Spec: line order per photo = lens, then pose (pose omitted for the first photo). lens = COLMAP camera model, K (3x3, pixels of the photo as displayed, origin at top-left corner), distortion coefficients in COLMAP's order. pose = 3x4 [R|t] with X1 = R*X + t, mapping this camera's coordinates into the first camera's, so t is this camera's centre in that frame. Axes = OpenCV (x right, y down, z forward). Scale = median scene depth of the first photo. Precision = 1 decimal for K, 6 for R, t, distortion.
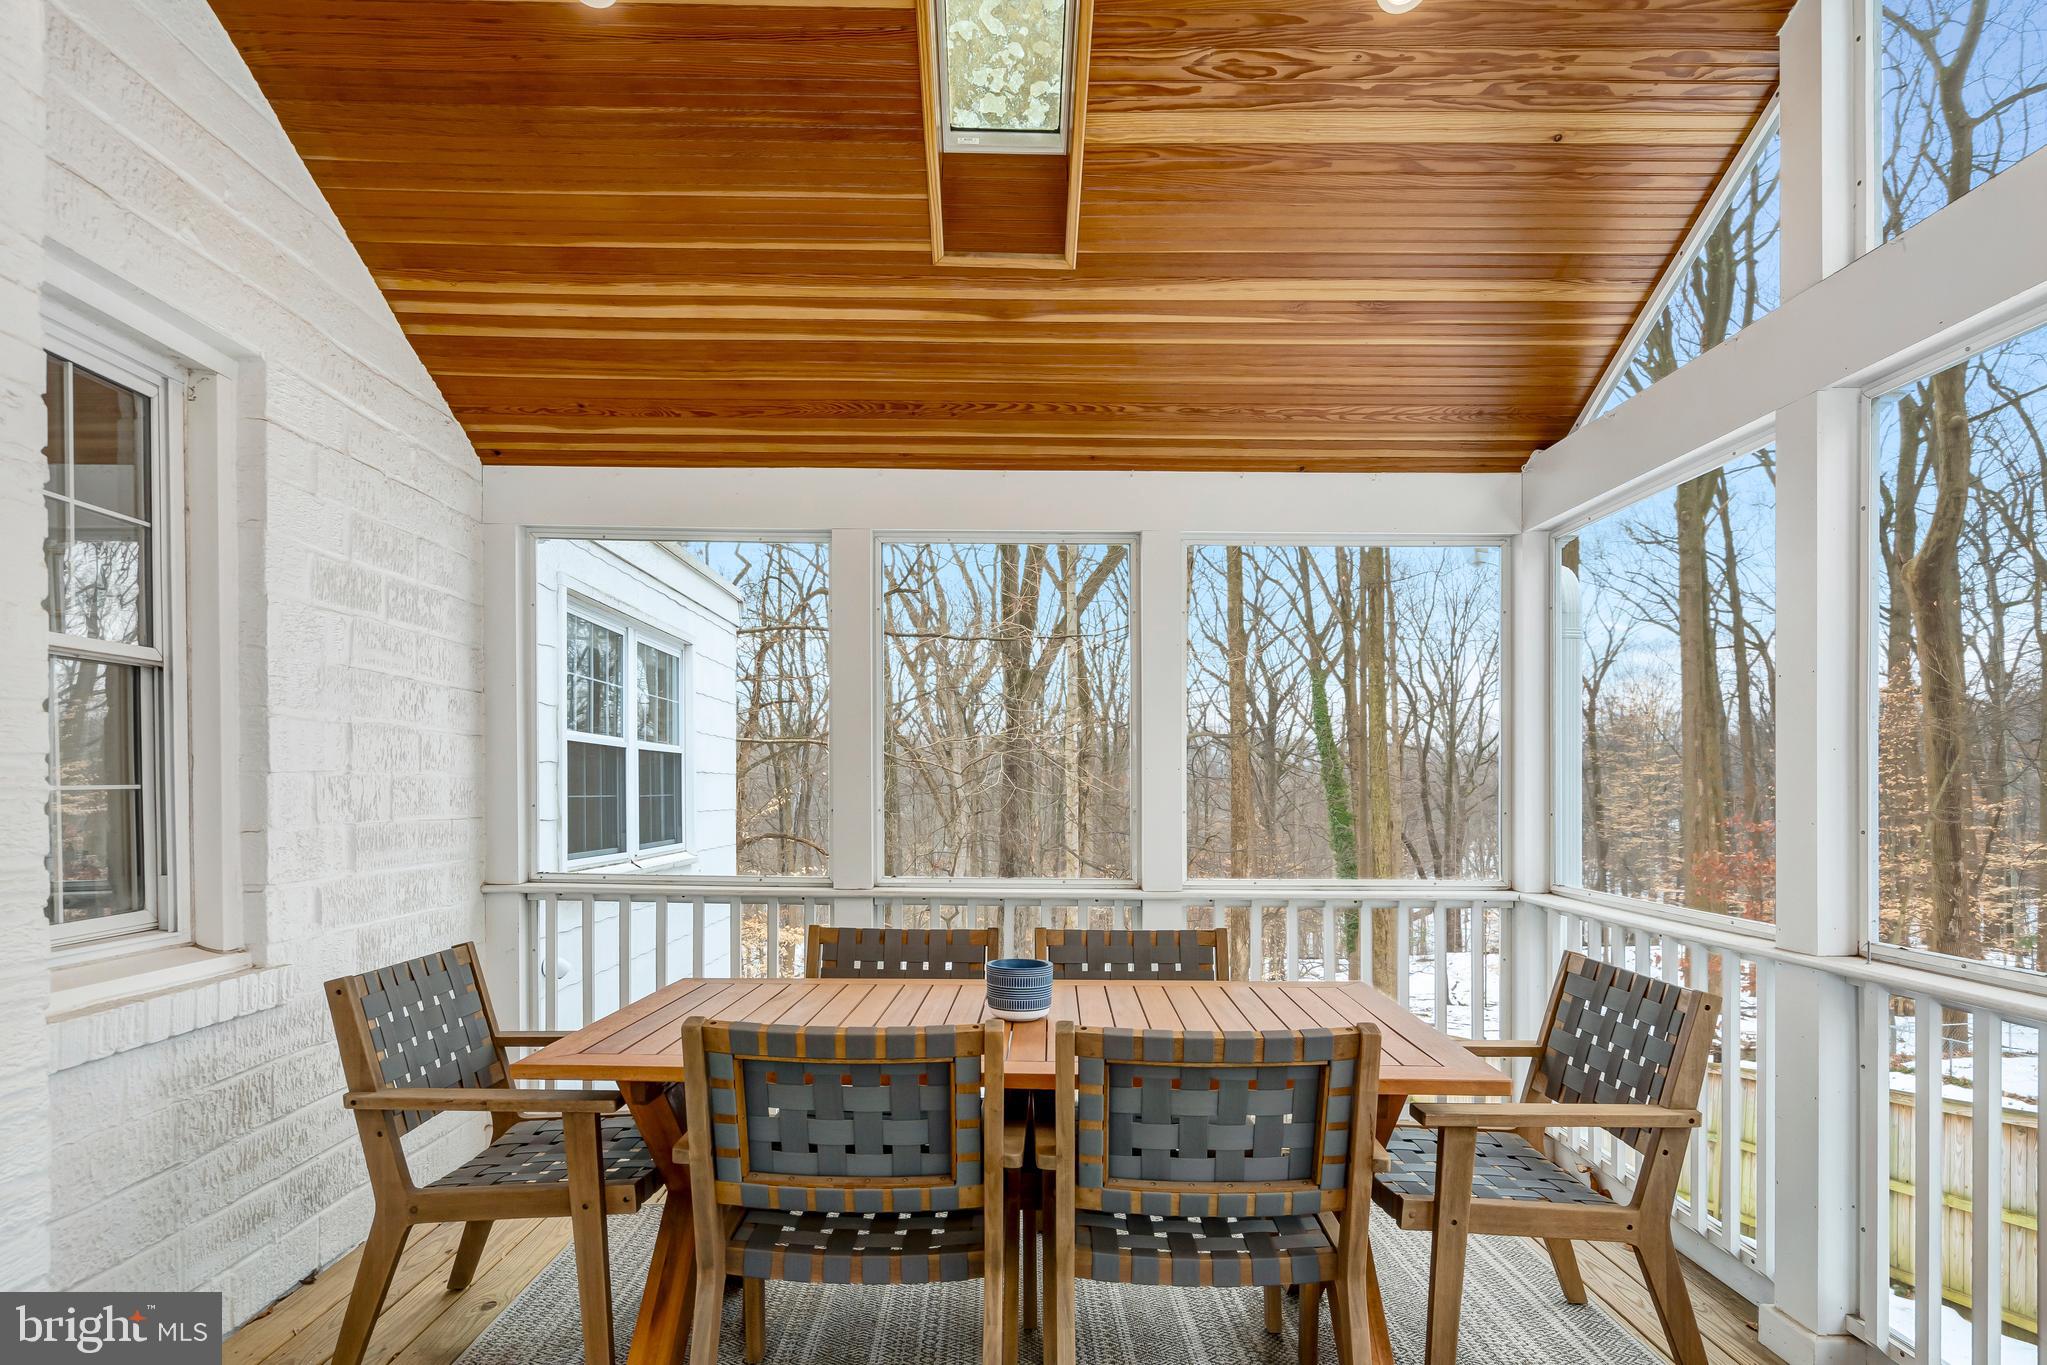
lens RADIAL K [[1049.5, 0, 980.3], [0, 1049.5, 779.0], [0, 0, 1]] dist [0.002265, 0.002072]
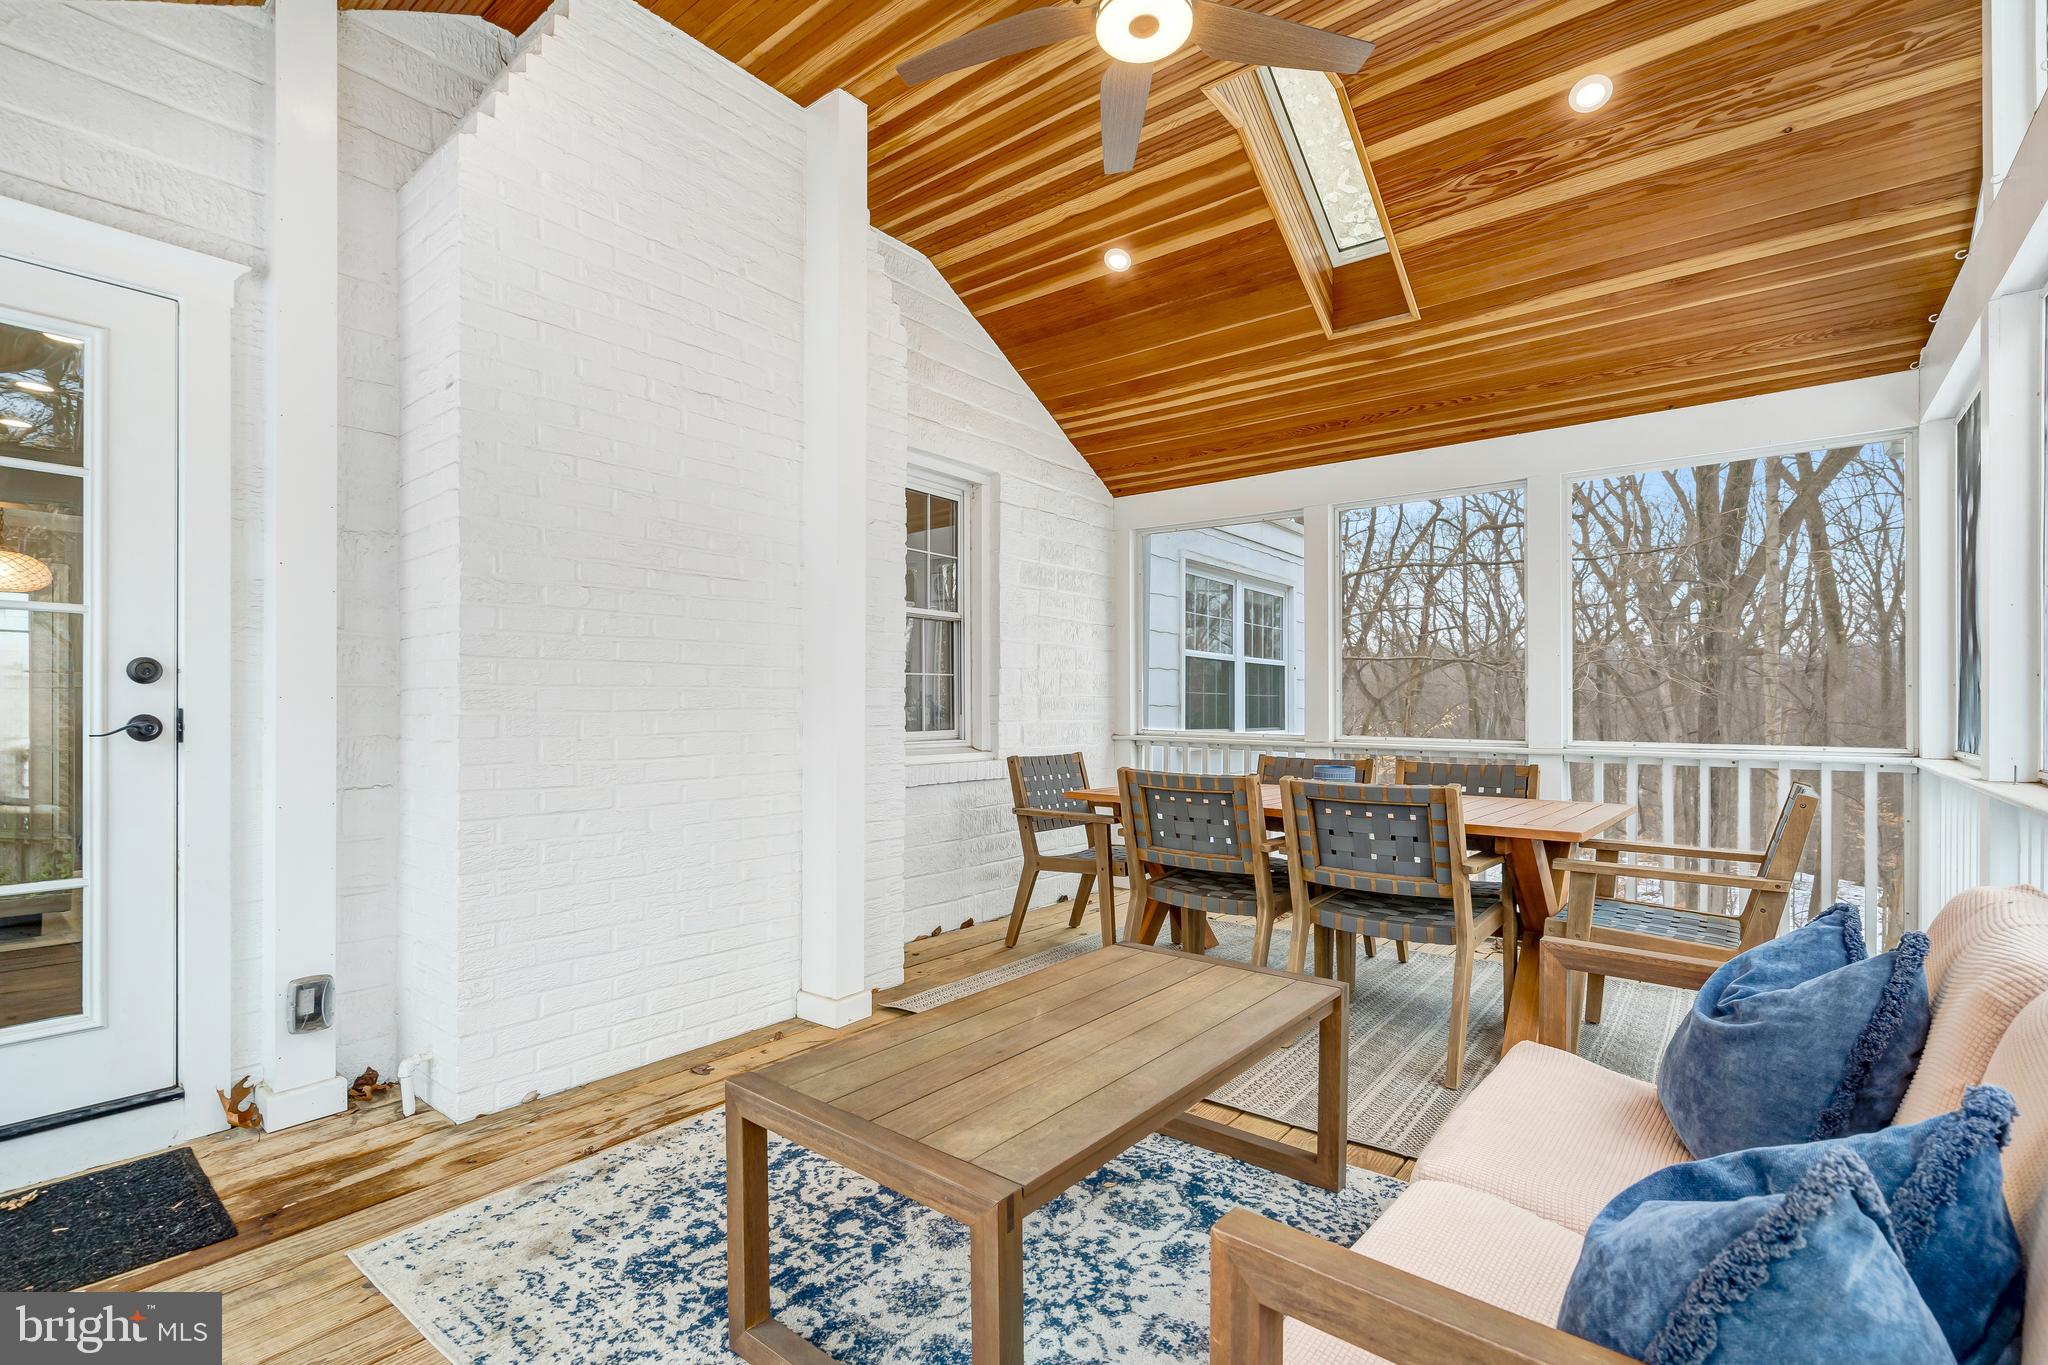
lens RADIAL K [[951.4, 0, 1034.3], [0, 951.4, 697.6], [0, 0, 1]] dist [-0.004185, 0.003999]
pose [[0.780029, -0.010732, -0.625651, 0.503776], [0.001839, 0.999888, -0.014859, 0.072196], [0.625741, 0.010440, 0.779961, -0.395020]]
